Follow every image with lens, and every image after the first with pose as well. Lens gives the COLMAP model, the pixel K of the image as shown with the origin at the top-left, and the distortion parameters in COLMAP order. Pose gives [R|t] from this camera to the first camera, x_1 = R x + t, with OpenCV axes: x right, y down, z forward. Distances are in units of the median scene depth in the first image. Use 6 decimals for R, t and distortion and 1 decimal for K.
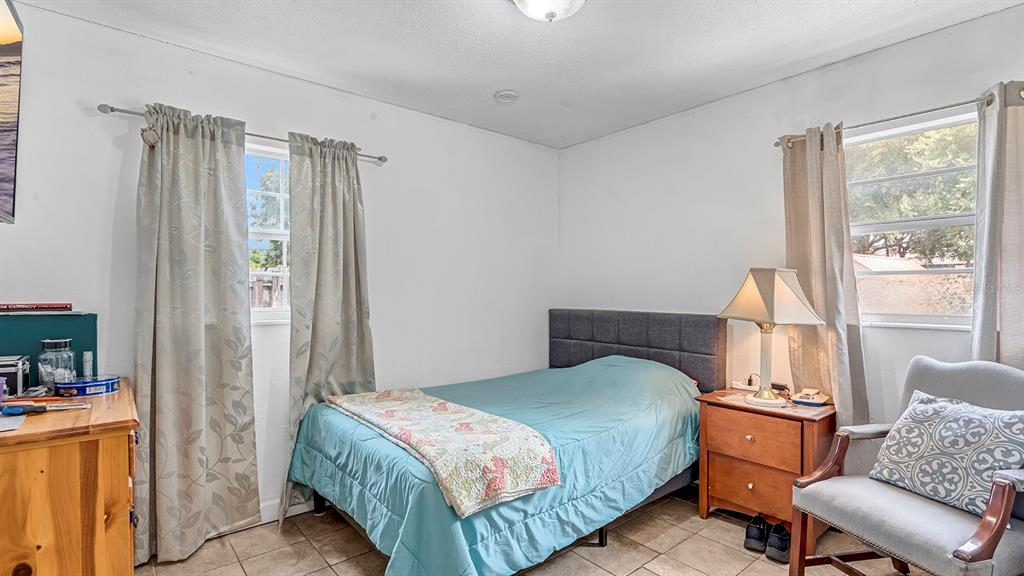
lens RADIAL K [[472.3, 0, 510.9], [0, 472.3, 295.2], [0, 0, 1]] dist [-0.003554, 0.000039]
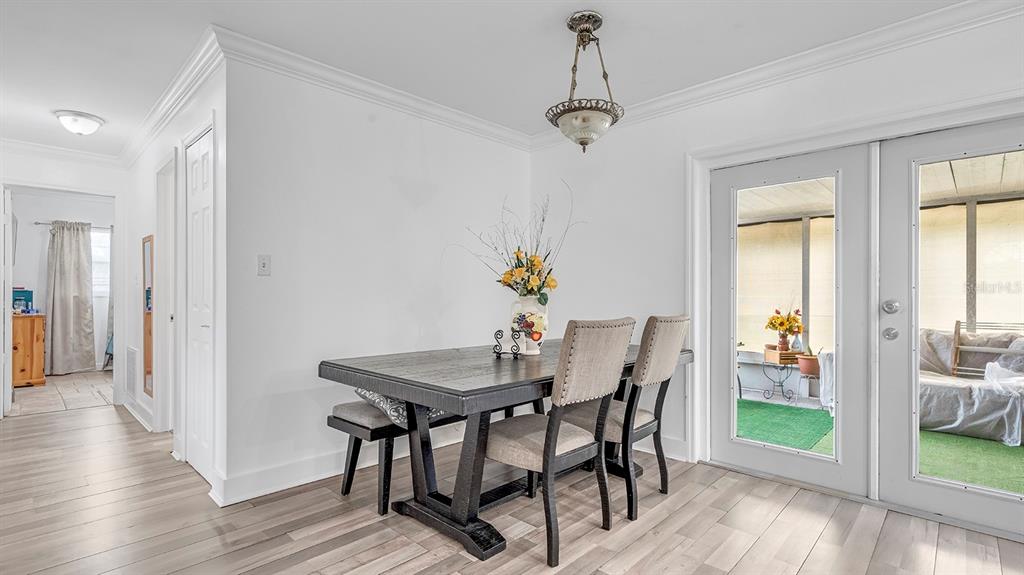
lens RADIAL K [[472.3, 0, 510.9], [0, 472.3, 294.7], [0, 0, 1]] dist [-0.003554, 0.000039]
pose [[0.995362, 0.002997, 0.096157, 1.721367], [-0.001607, 0.999893, -0.014530, 0.094165], [-0.096190, 0.014308, 0.995260, -2.100737]]
